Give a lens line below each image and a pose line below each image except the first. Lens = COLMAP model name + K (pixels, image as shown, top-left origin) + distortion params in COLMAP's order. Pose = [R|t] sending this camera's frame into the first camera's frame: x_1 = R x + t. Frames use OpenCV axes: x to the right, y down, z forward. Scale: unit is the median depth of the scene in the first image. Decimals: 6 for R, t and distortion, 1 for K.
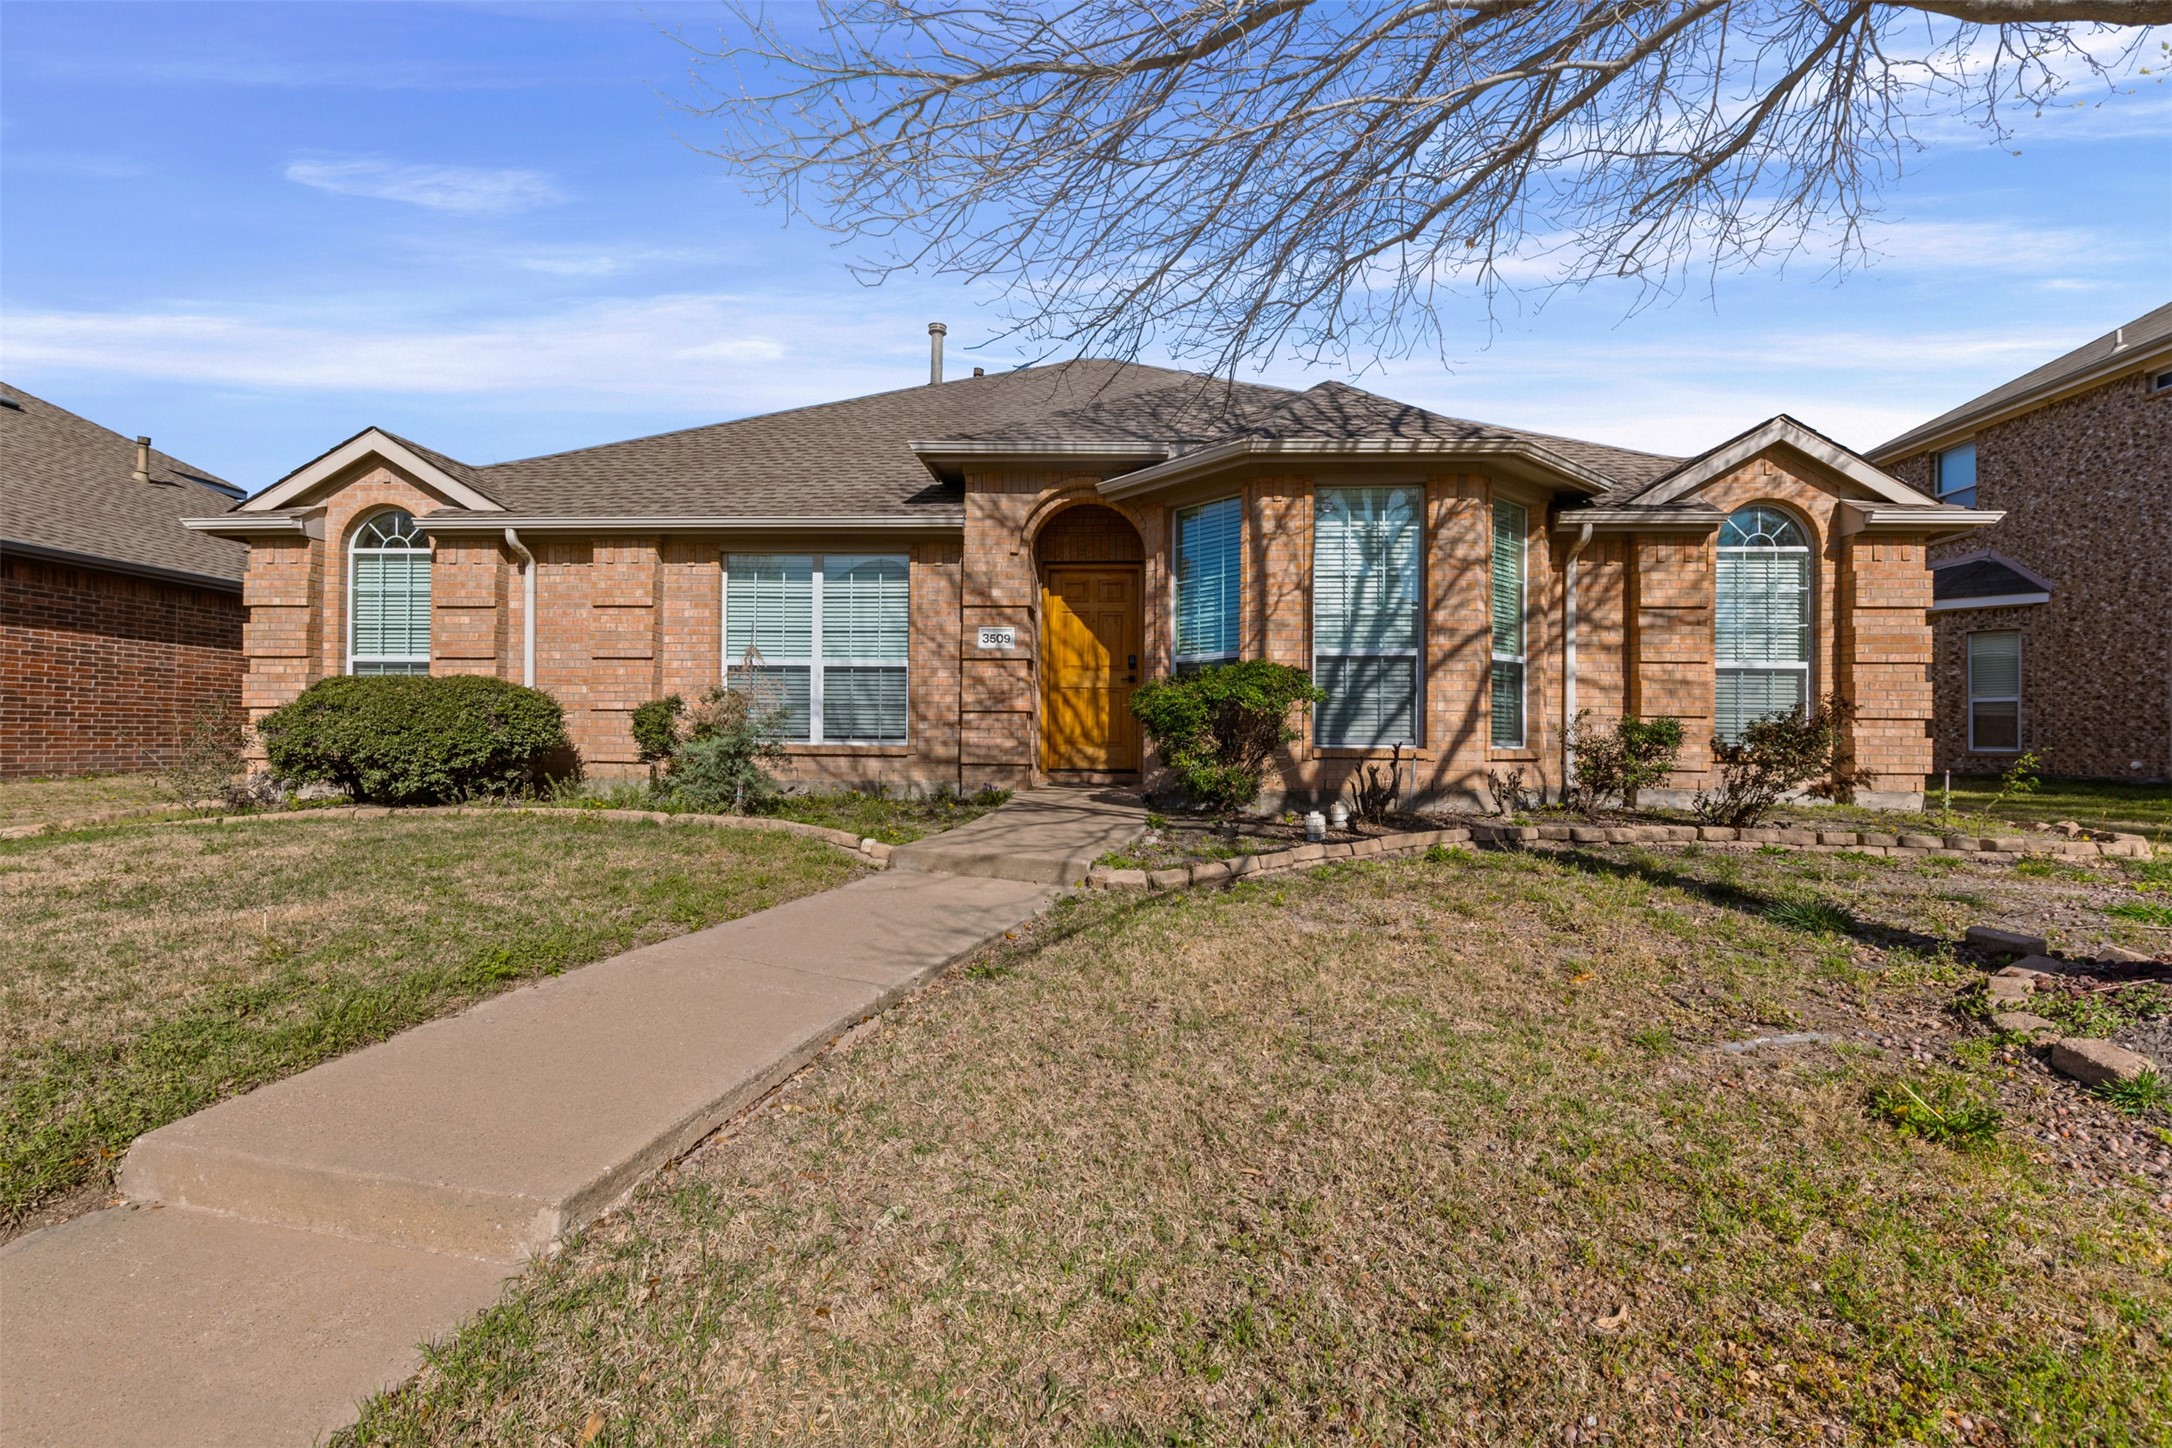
lens RADIAL K [[960.3, 0, 1085.3], [0, 960.3, 738.2], [0, 0, 1]] dist [0.003404, -0.000059]
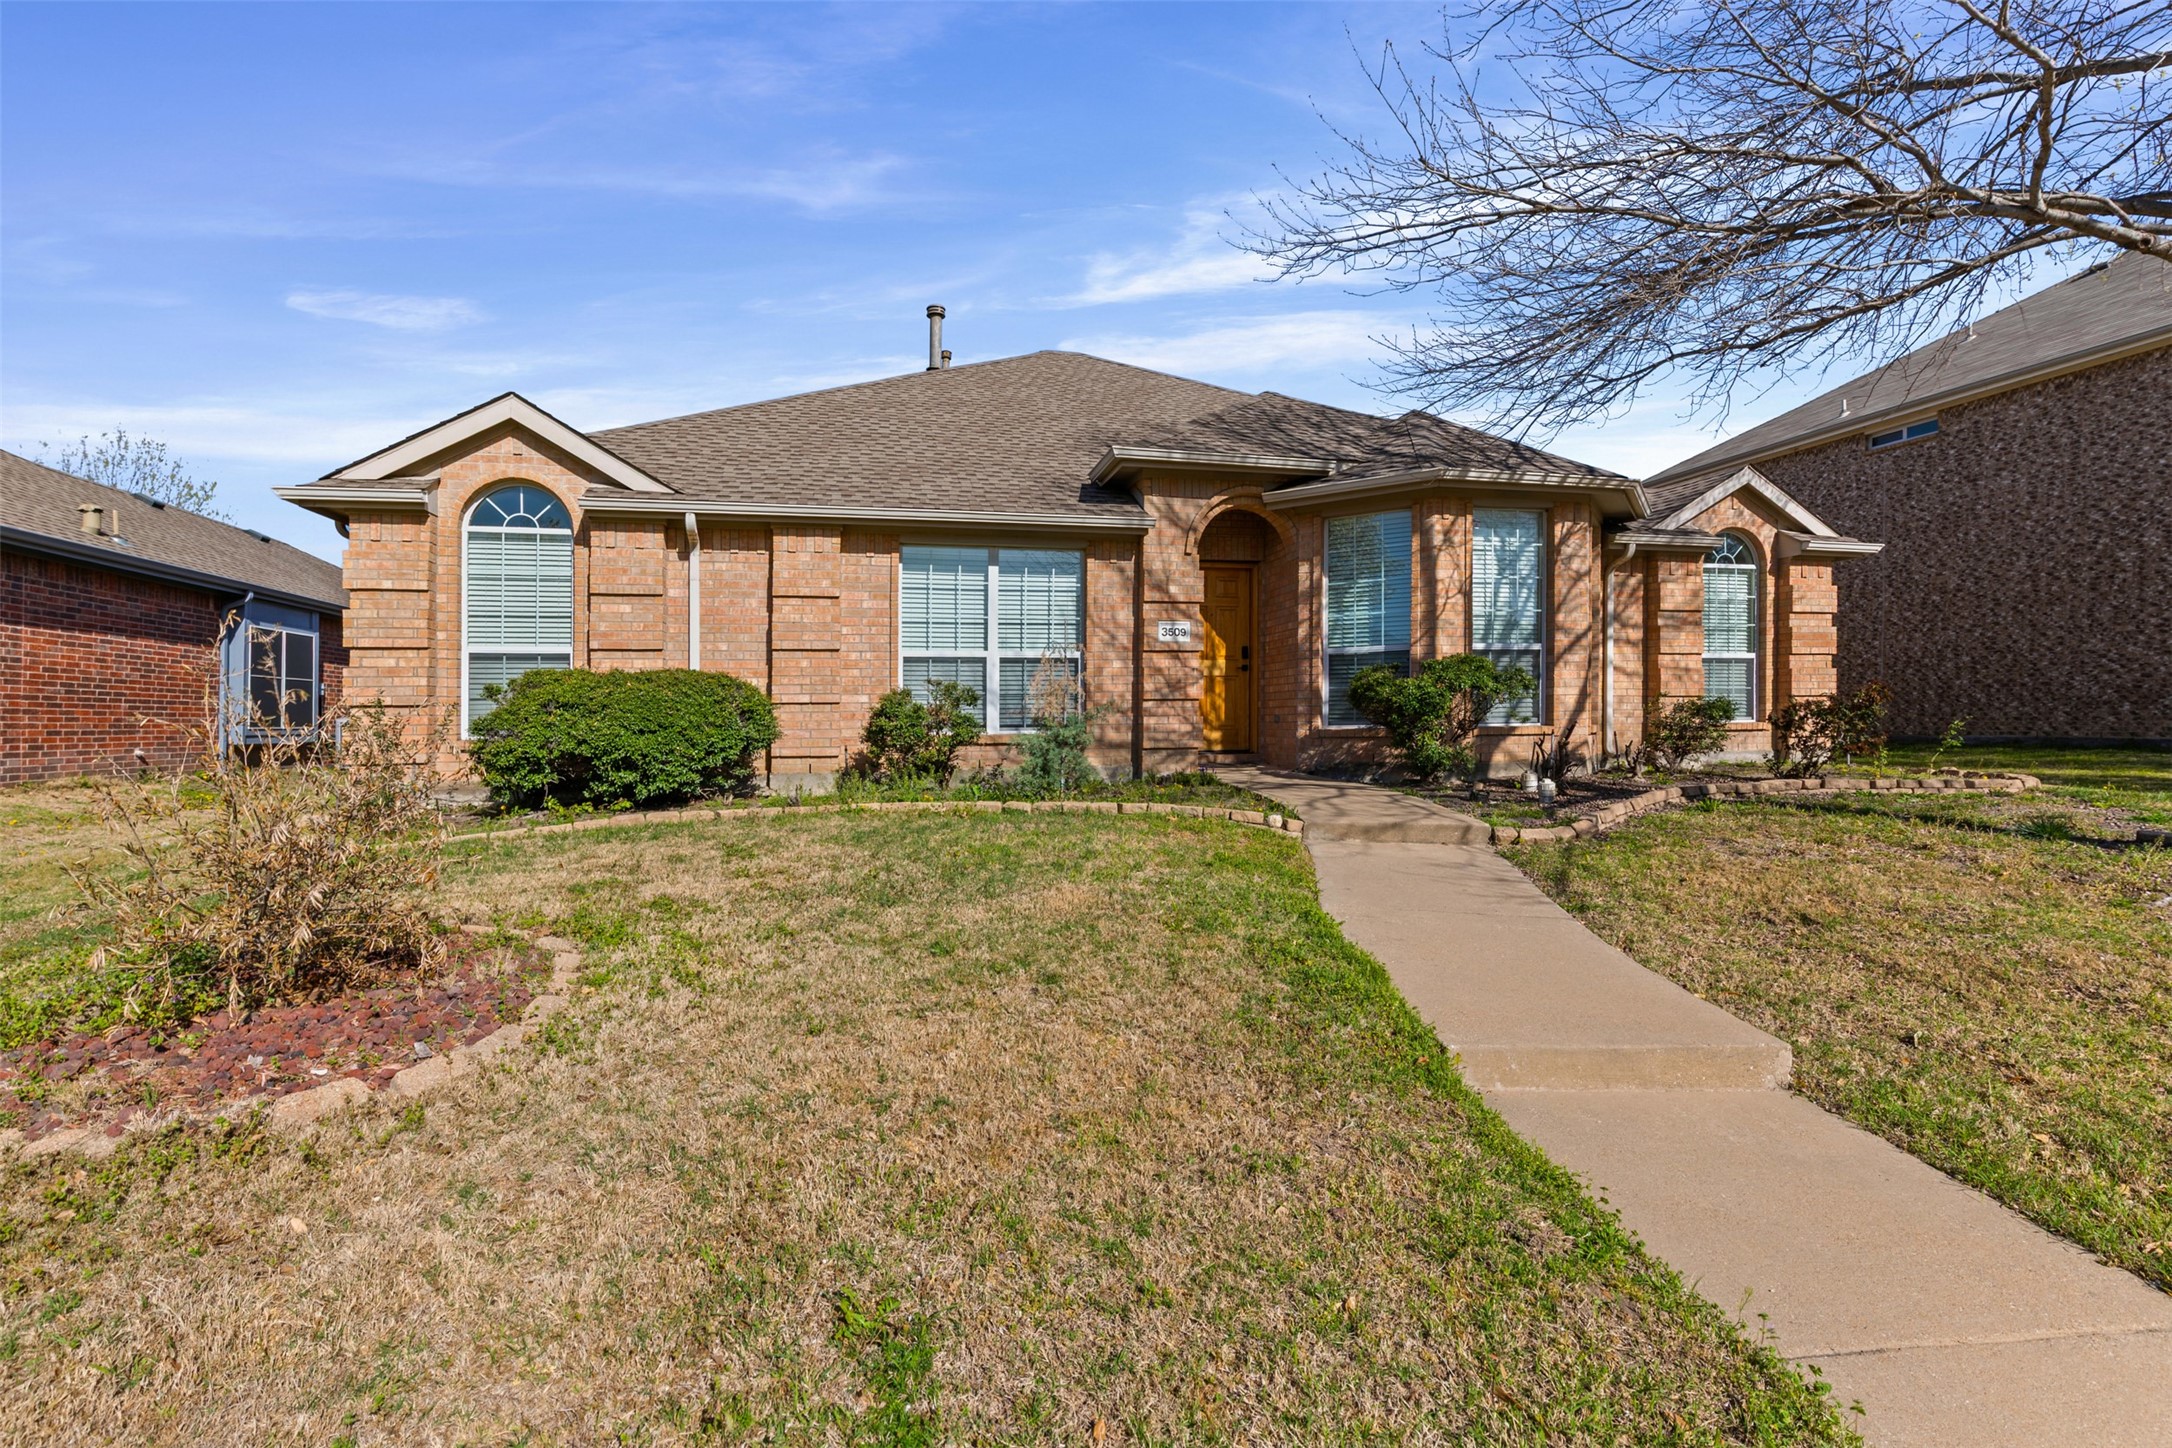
lens RADIAL K [[976.4, 0, 1085.9], [0, 976.4, 738.8], [0, 0, 1]] dist [0.003457, 0.000459]
pose [[0.961061, -0.025061, 0.275199, -0.494643], [0.019048, 0.999518, 0.024498, -0.012239], [-0.275680, -0.018302, 0.961075, -0.033748]]
